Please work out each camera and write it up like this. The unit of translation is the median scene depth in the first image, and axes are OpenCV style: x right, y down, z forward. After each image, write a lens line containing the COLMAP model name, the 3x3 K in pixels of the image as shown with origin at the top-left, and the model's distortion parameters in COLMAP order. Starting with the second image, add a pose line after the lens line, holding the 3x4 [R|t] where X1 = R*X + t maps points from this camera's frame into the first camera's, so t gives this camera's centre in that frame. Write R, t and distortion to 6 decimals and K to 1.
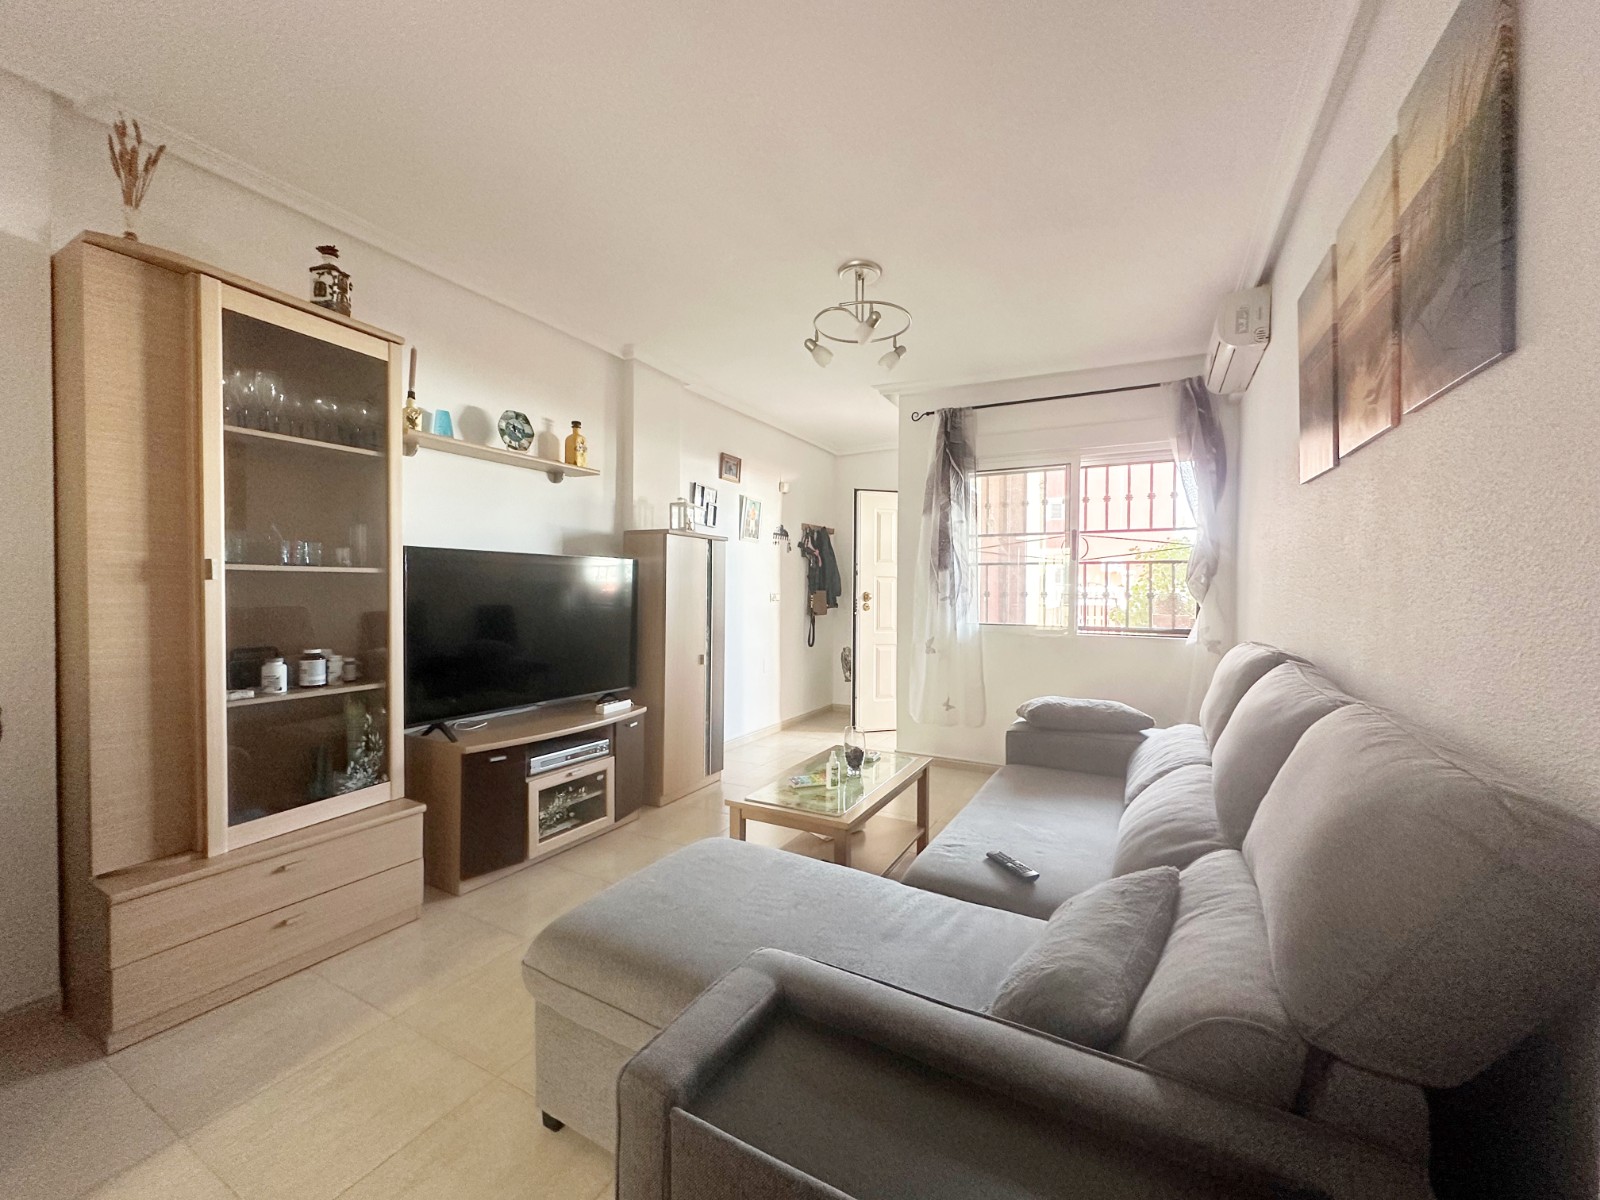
lens RADIAL K [[638.7, 0, 800.0], [0, 638.7, 600.0], [0, 0, 1]] dist [-0.002704, 0.001013]
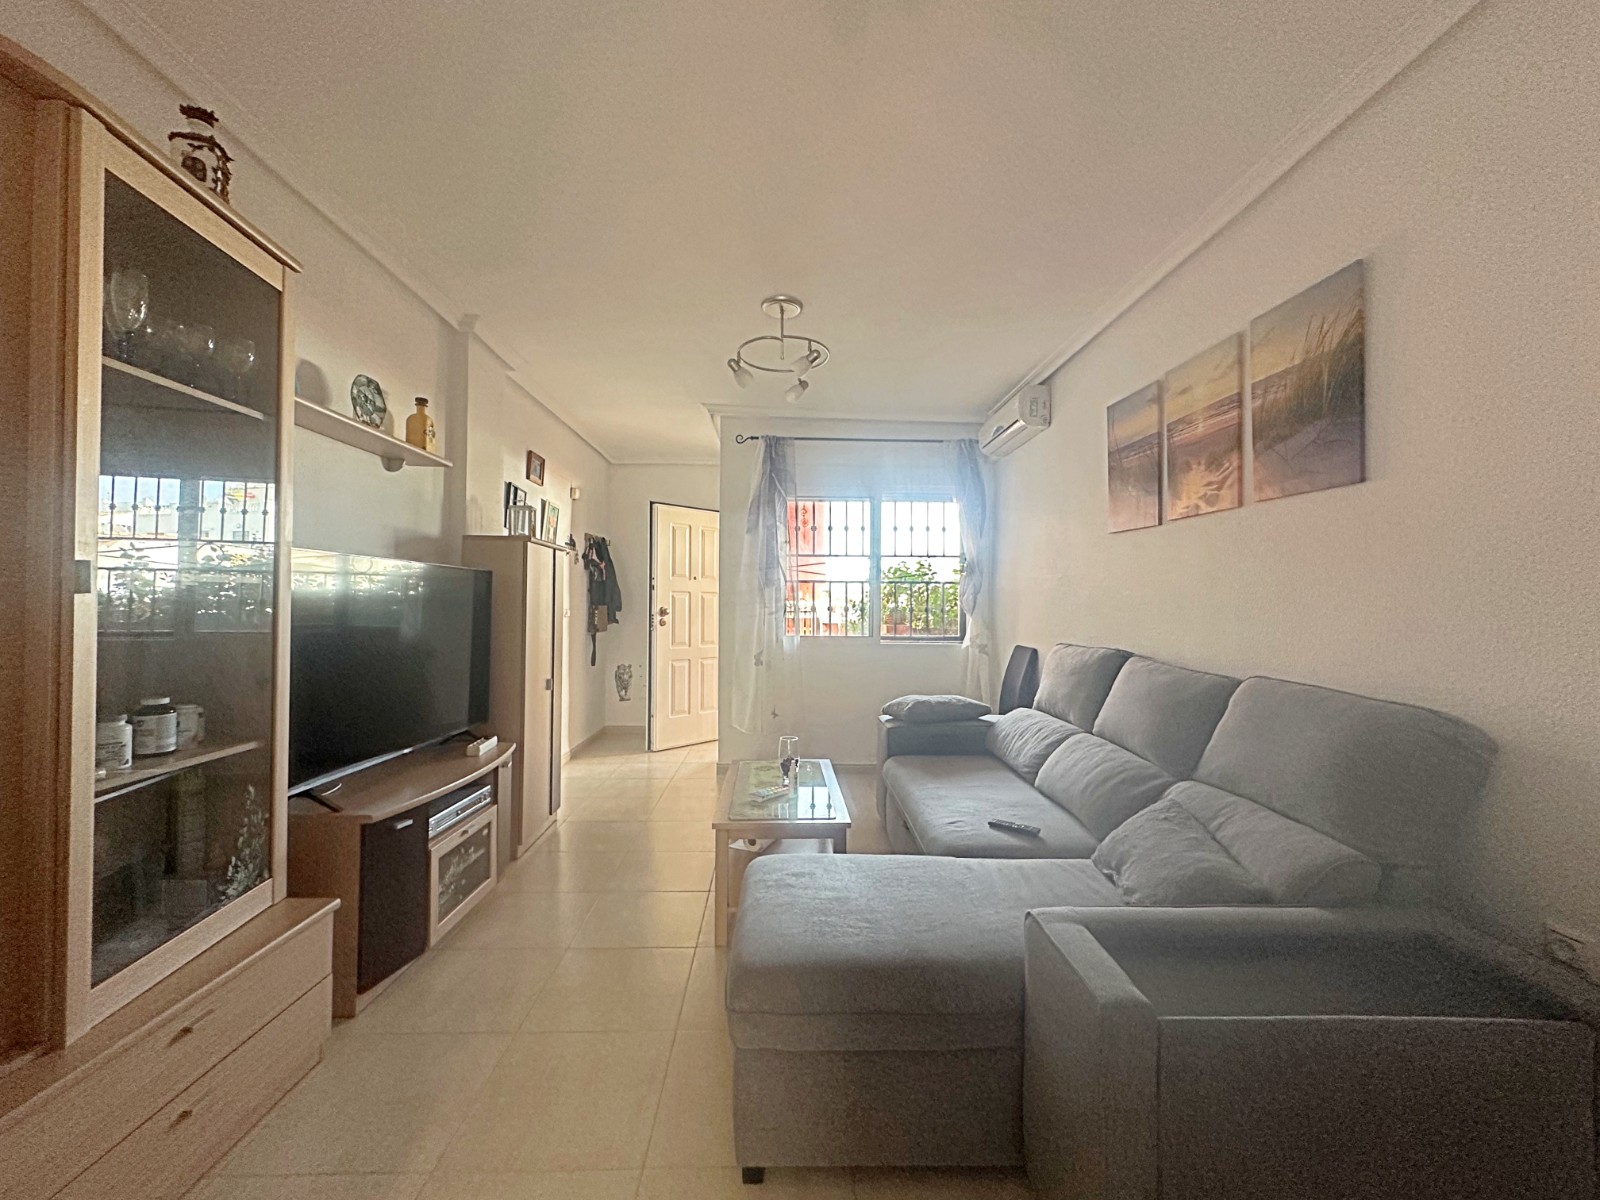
lens RADIAL K [[646.6, 0, 800.0], [0, 646.6, 600.0], [0, 0, 1]] dist [-0.001160, -0.000129]
pose [[0.863982, 0.003007, 0.503514, -0.417652], [0.007507, 0.999794, -0.018852, -0.005477], [-0.503467, 0.020067, 0.863781, 0.065585]]
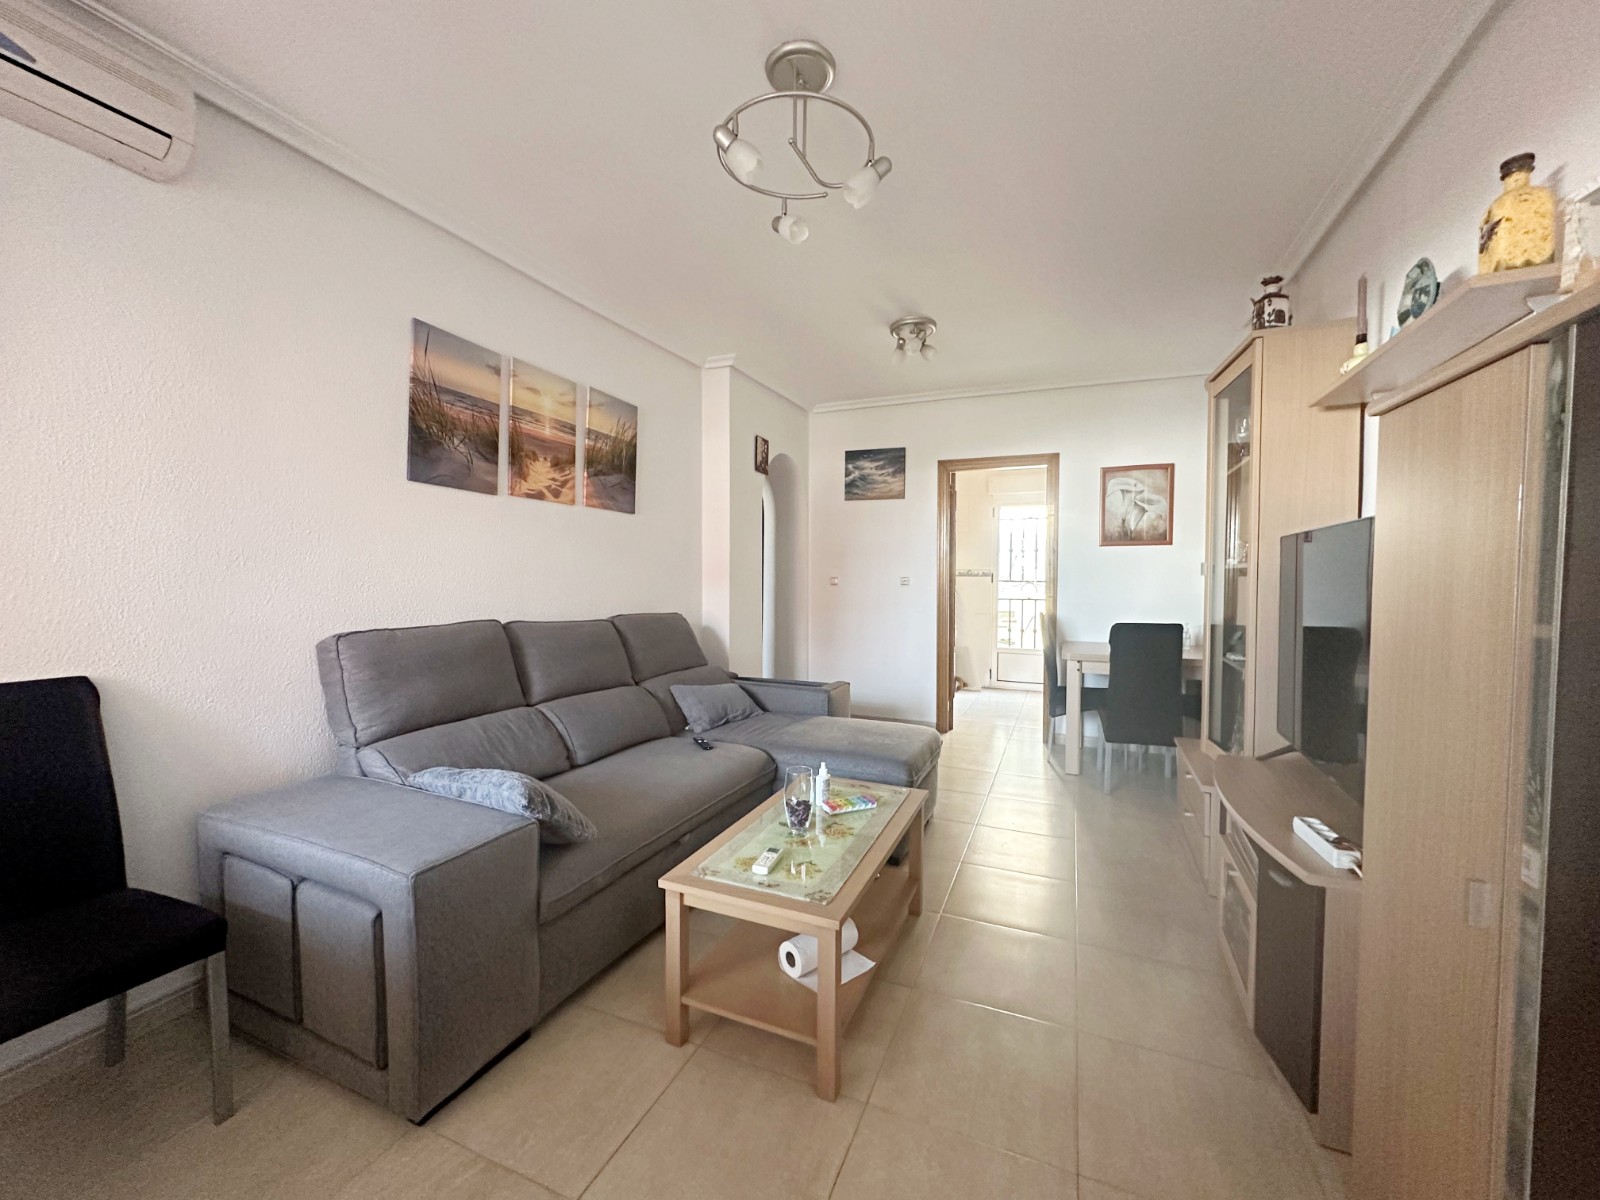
lens RADIAL K [[638.7, 0, 800.0], [0, 638.7, 600.0], [0, 0, 1]] dist [-0.002704, 0.001013]
pose [[-0.996080, -0.006591, -0.088207, 0.144827], [-0.011814, 0.998199, 0.058818, -0.034027], [0.087660, 0.059630, -0.994364, 1.635448]]
